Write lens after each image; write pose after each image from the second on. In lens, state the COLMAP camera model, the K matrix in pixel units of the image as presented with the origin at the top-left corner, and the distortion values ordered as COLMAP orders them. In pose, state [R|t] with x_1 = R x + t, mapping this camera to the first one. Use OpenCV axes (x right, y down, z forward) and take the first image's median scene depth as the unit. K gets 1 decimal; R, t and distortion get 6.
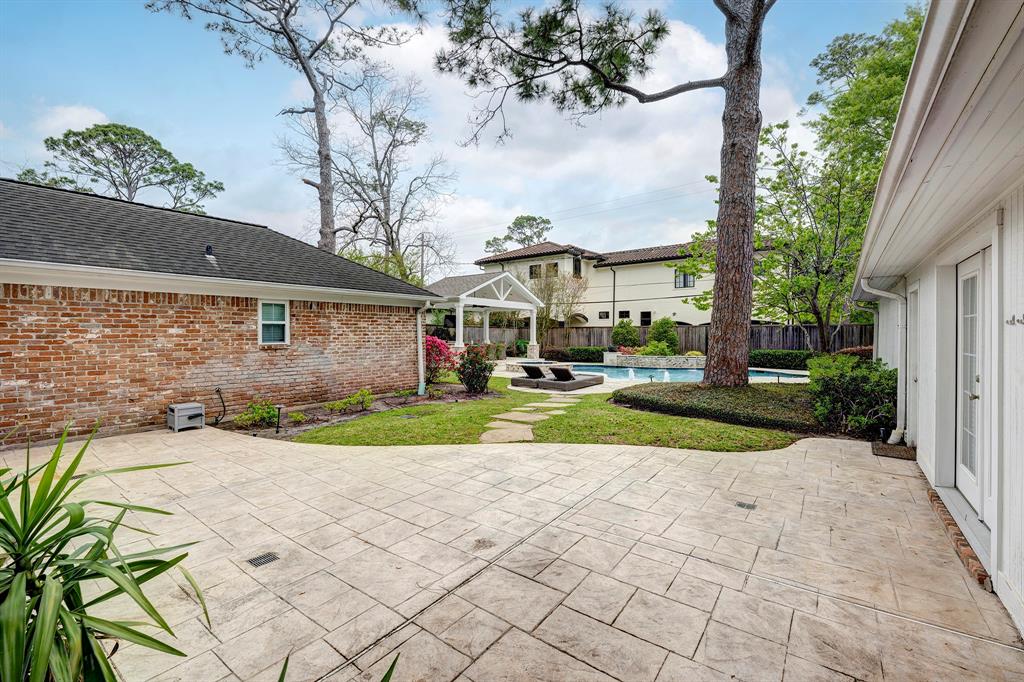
lens RADIAL K [[432.2, 0, 512.0], [0, 432.2, 341.0], [0, 0, 1]] dist [-0.001222, 0.000030]
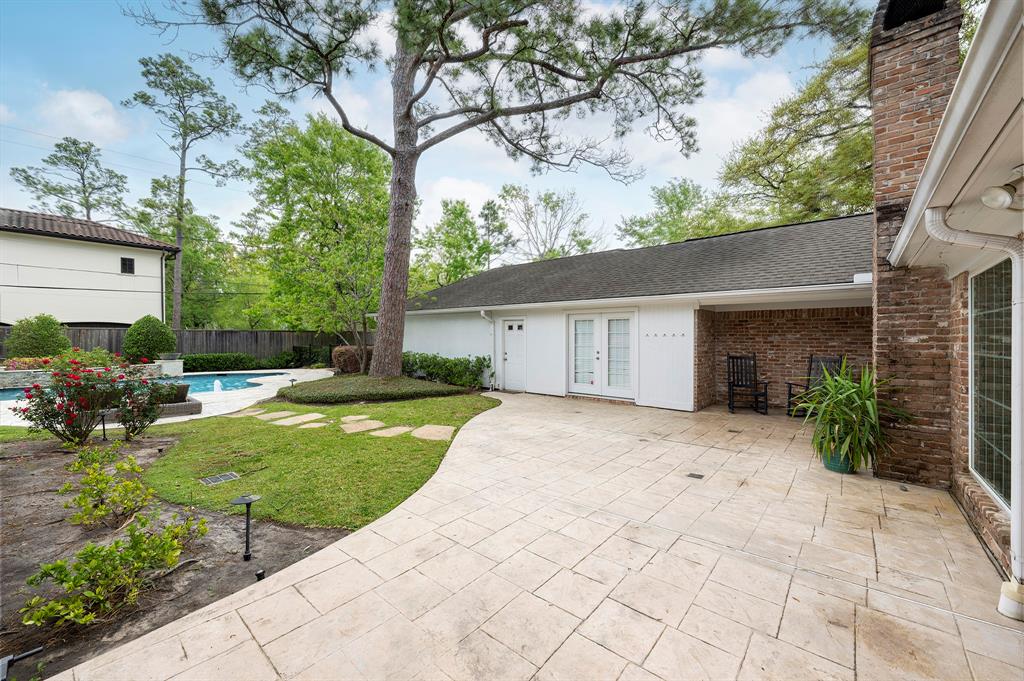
lens RADIAL K [[404.4, 0, 512.0], [0, 404.4, 340.5], [0, 0, 1]] dist [-0.000039, 0.000017]
pose [[0.062788, -0.005603, 0.998011, -1.618095], [0.016567, 0.999852, 0.004571, -0.018220], [-0.997889, 0.016247, 0.062872, 1.199575]]
